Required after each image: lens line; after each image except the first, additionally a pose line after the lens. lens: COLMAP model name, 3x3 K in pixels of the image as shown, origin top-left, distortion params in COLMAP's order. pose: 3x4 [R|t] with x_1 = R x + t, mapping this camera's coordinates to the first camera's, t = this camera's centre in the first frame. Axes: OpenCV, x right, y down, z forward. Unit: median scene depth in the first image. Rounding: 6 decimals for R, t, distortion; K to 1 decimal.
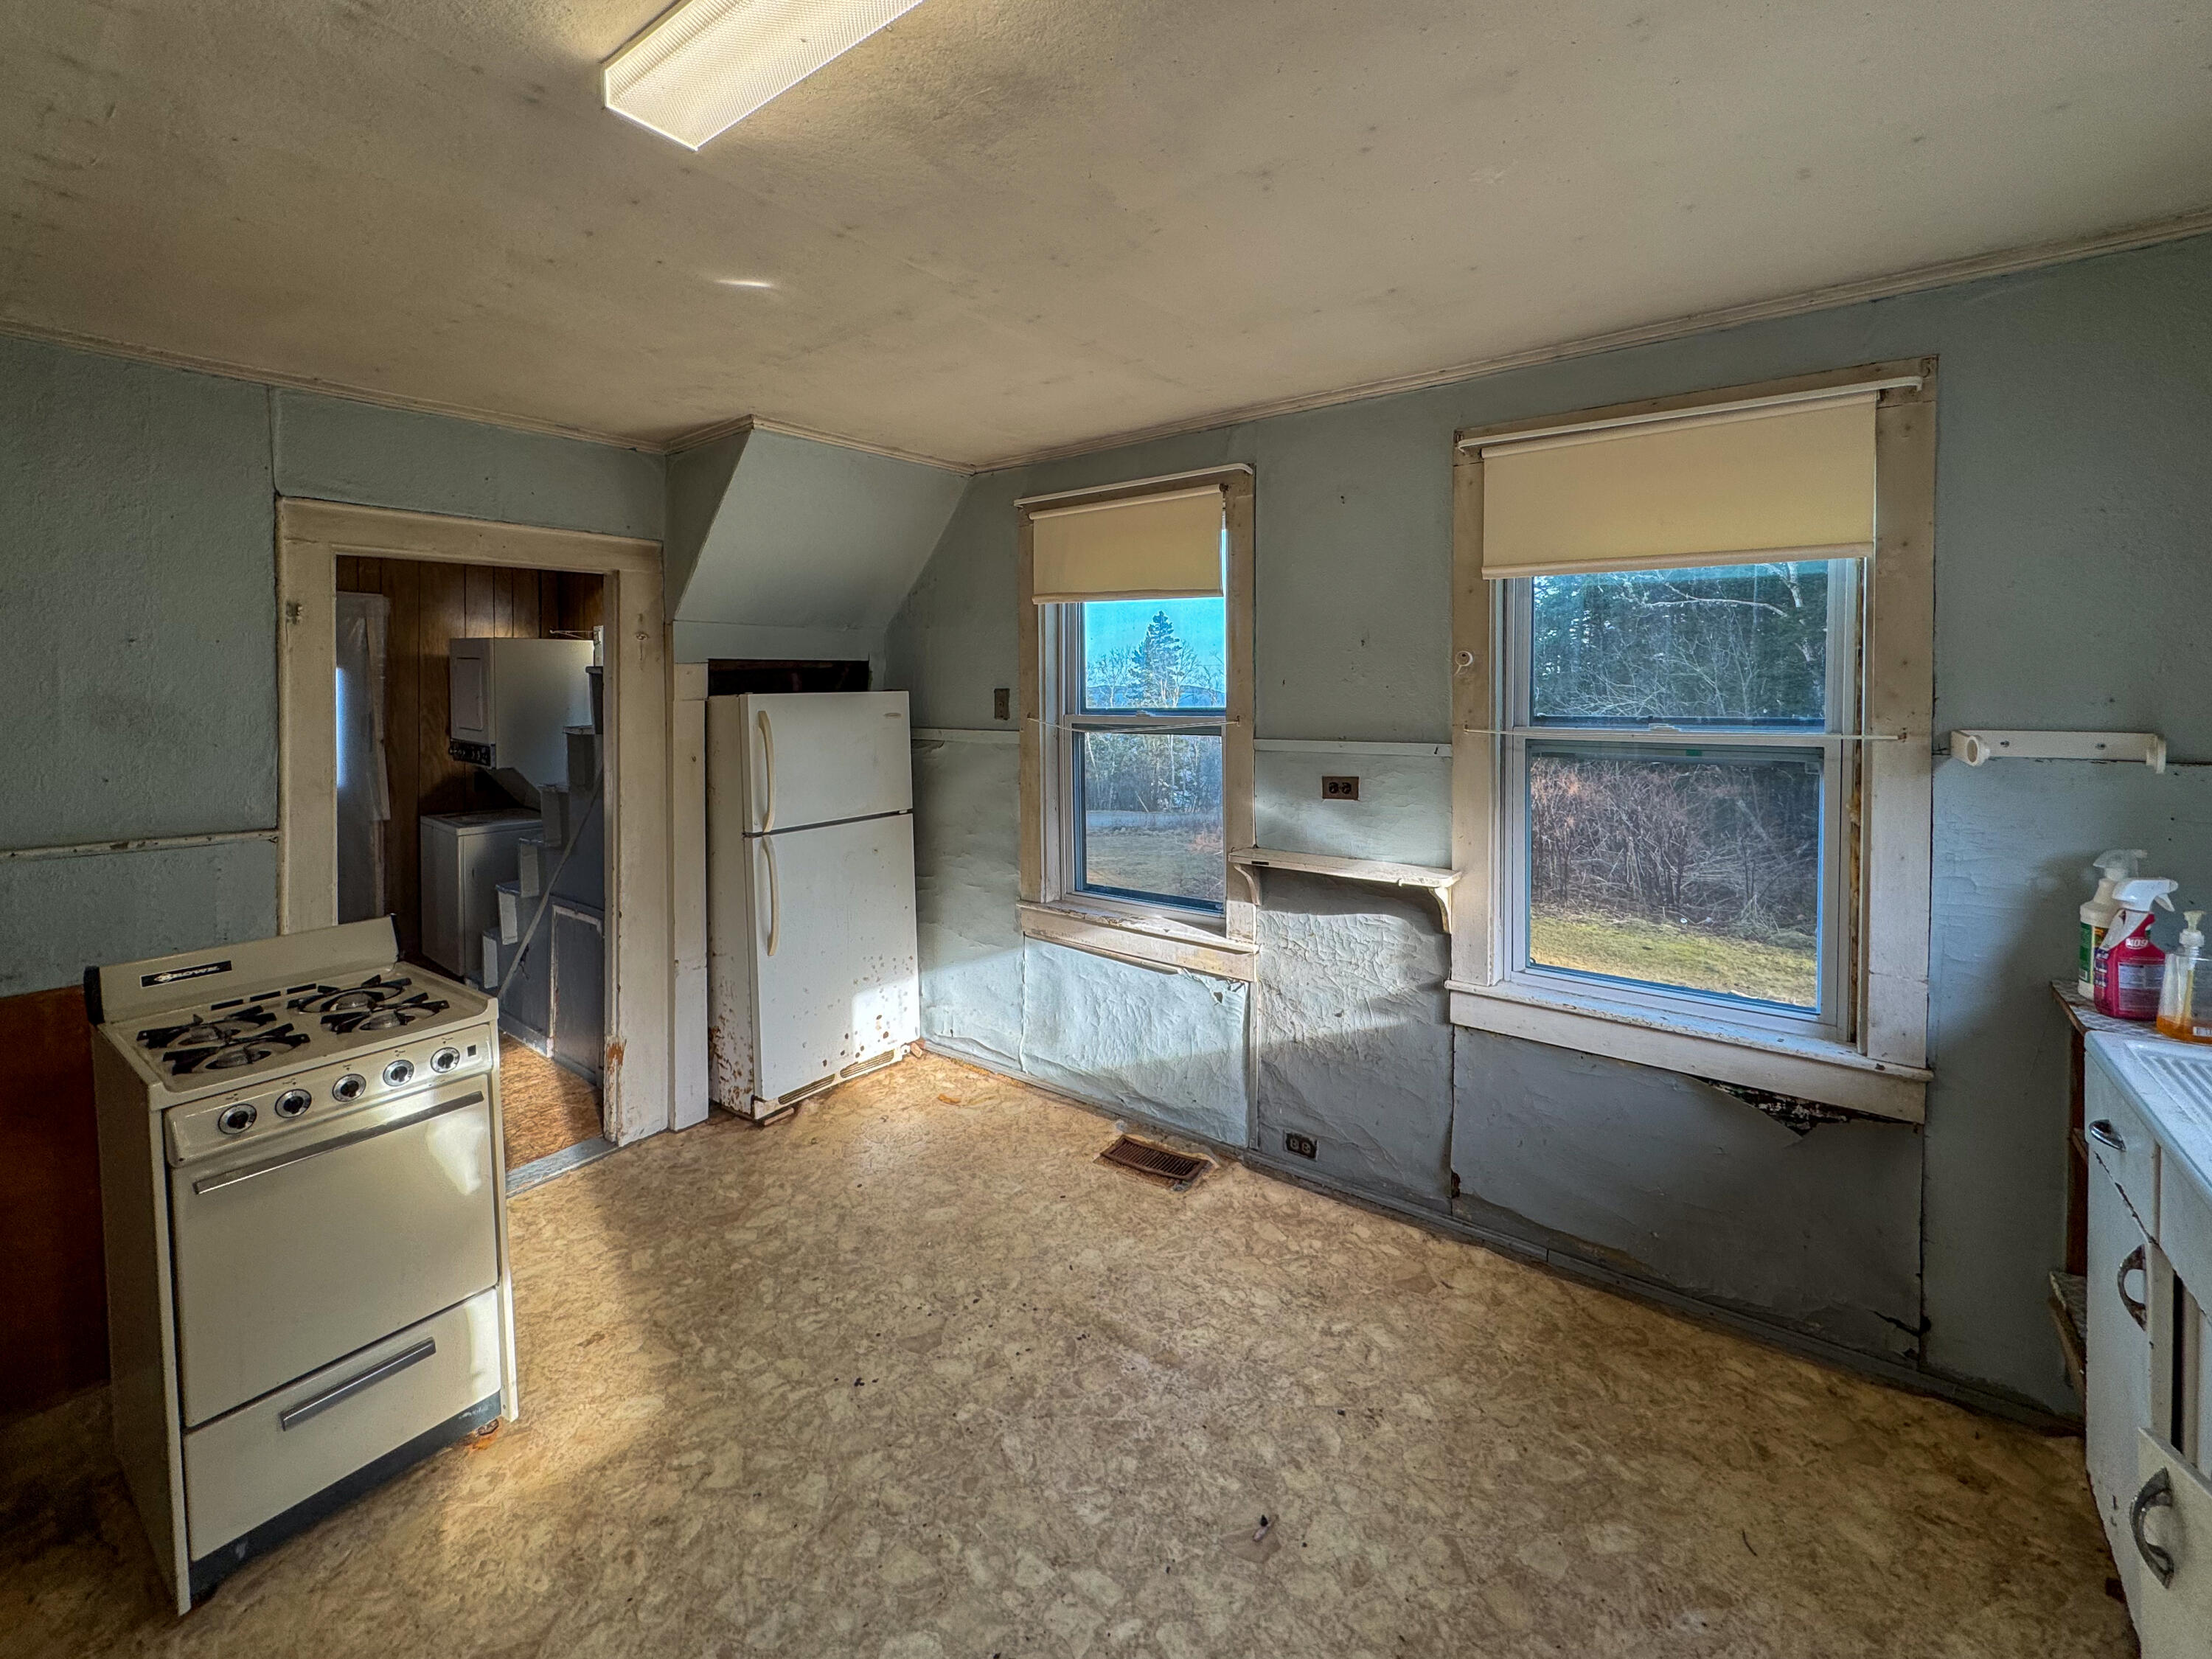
lens RADIAL K [[921.7, 0, 1121.6], [0, 921.7, 708.3], [0, 0, 1]] dist [-0.001159, 0.000010]
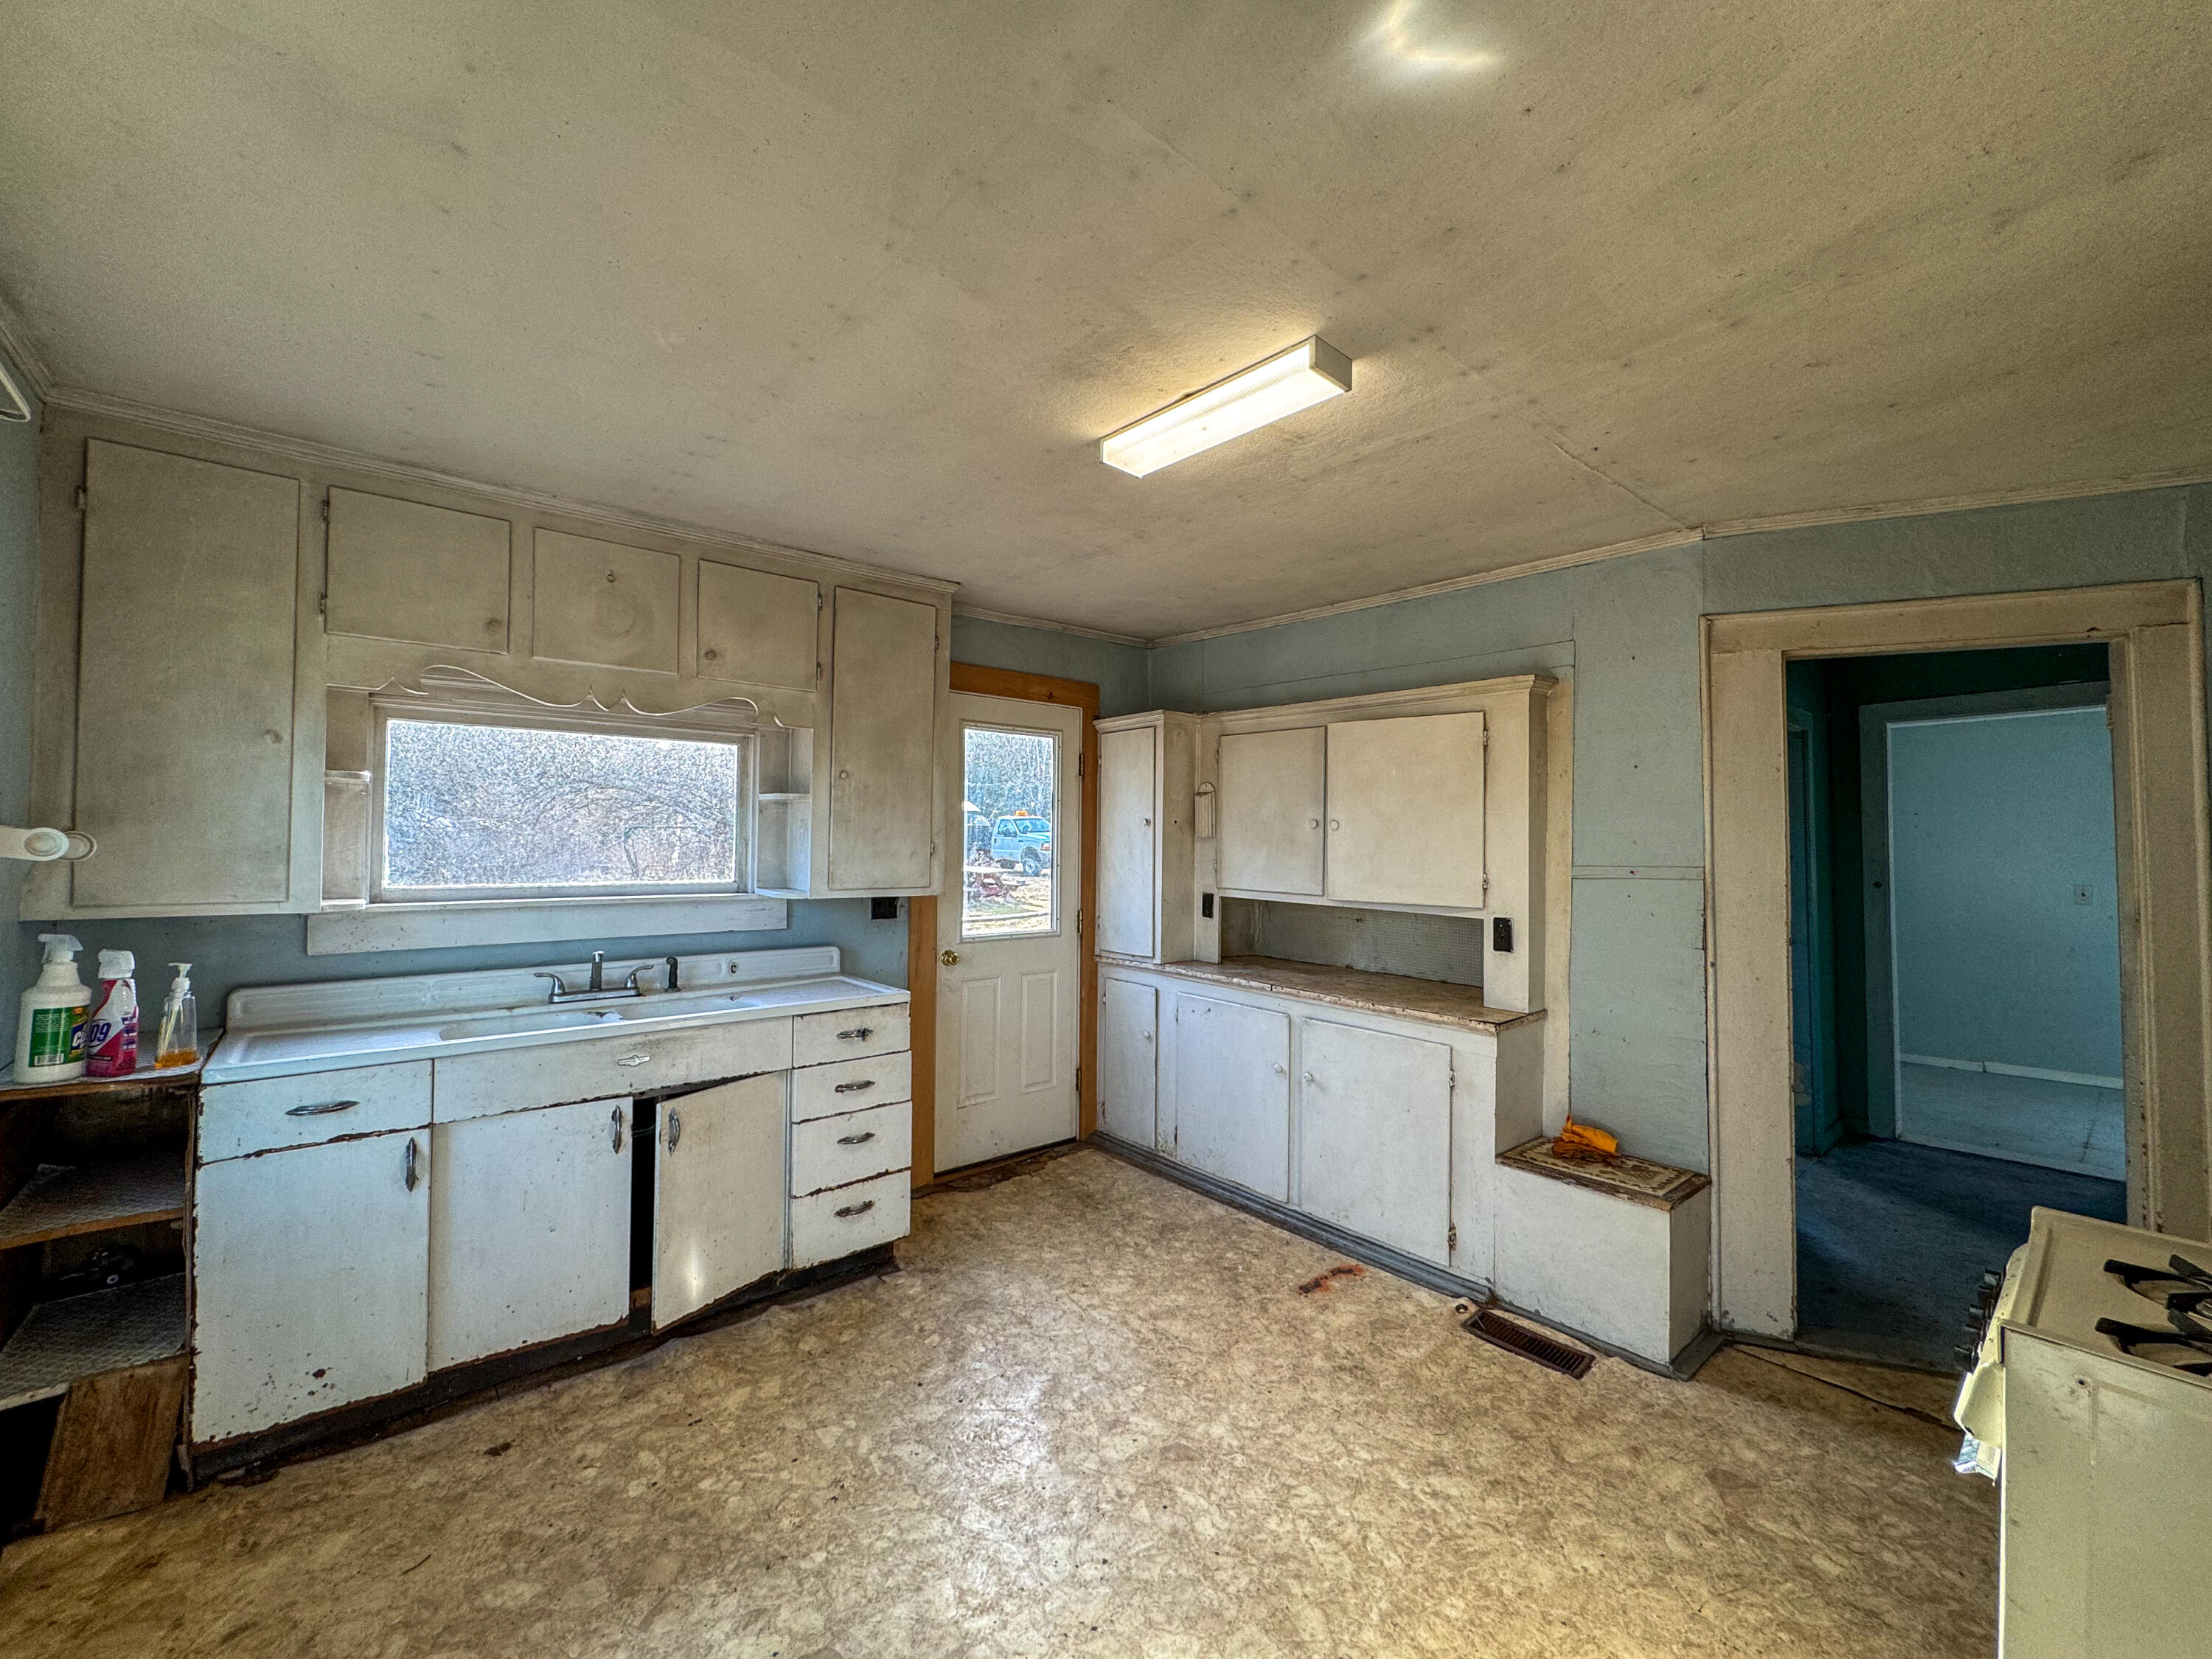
lens RADIAL K [[887.4, 0, 1105.4], [0, 887.4, 827.7], [0, 0, 1]] dist [-0.002597, 0.000375]
pose [[-0.974306, 0.012713, 0.224869, -0.295477], [0.009407, 0.999831, -0.015768, 0.045272], [-0.225032, -0.013248, -0.974261, 1.508344]]
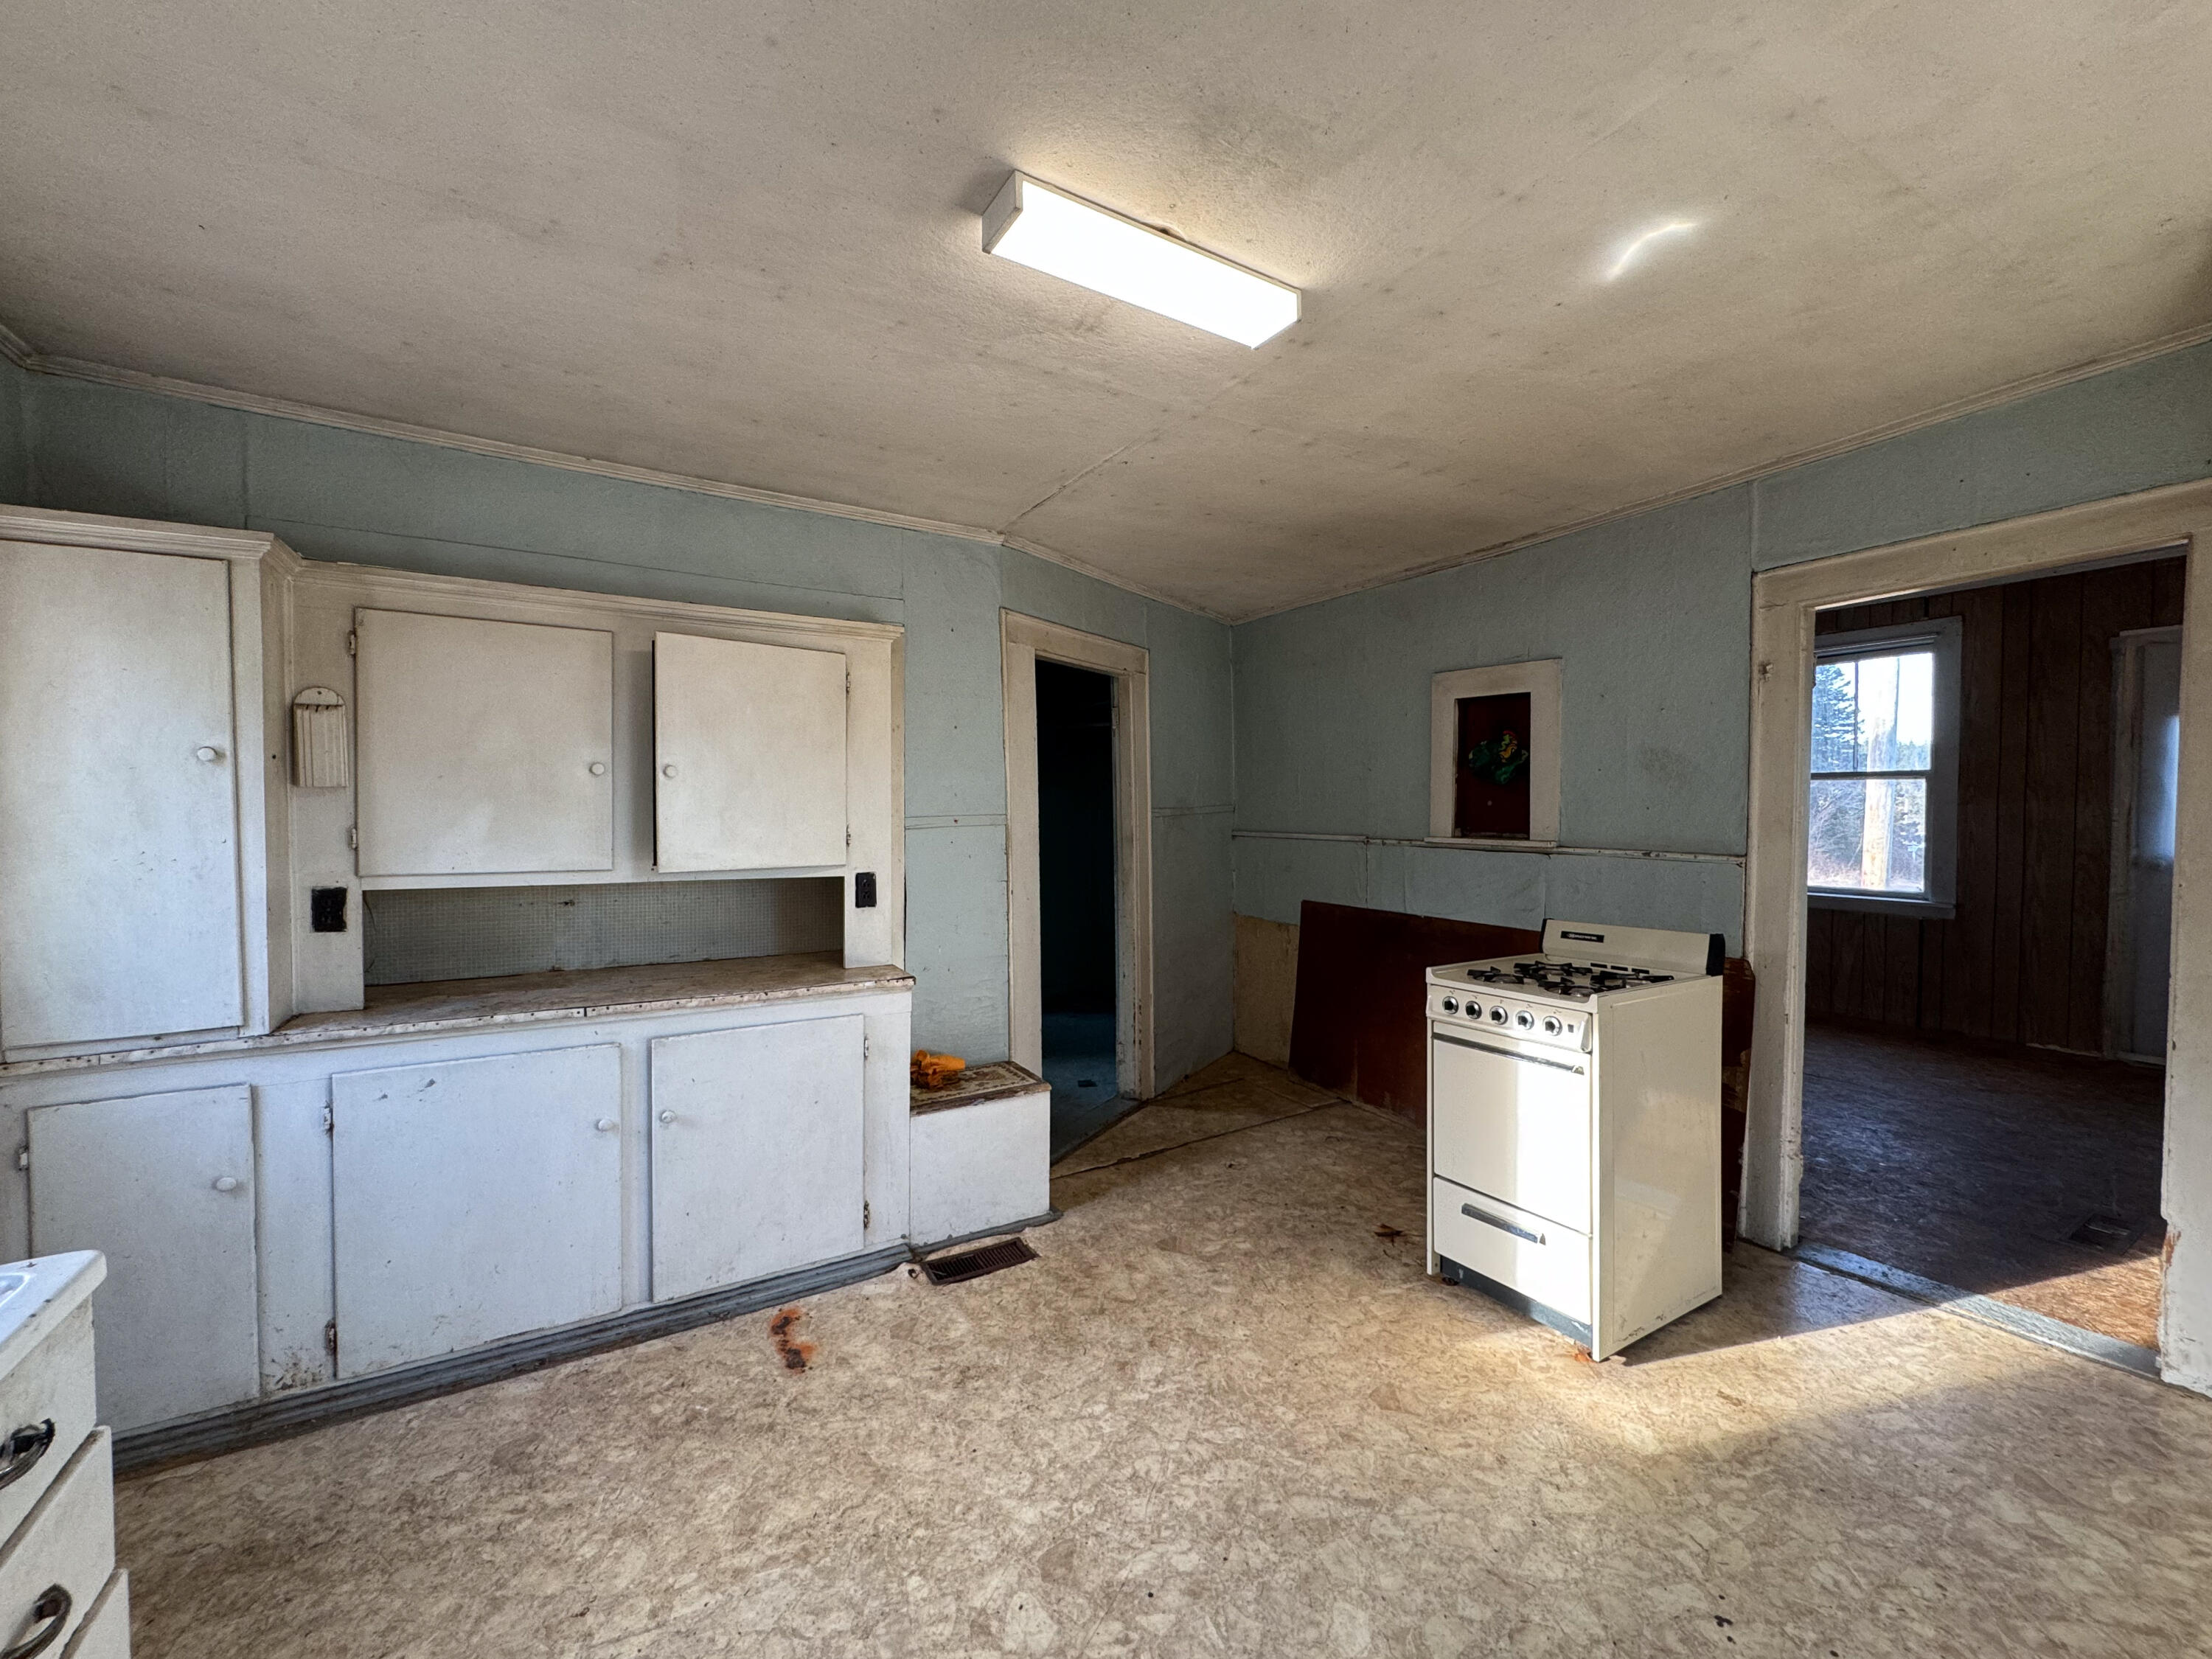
lens RADIAL K [[897.7, 0, 1095.3], [0, 897.7, 828.4], [0, 0, 1]] dist [-0.001735, -0.000025]
pose [[-0.395428, 0.042278, -0.917524, 0.576761], [0.006723, 0.999047, 0.043138, 0.046914], [0.918472, 0.010890, -0.395335, 0.825287]]
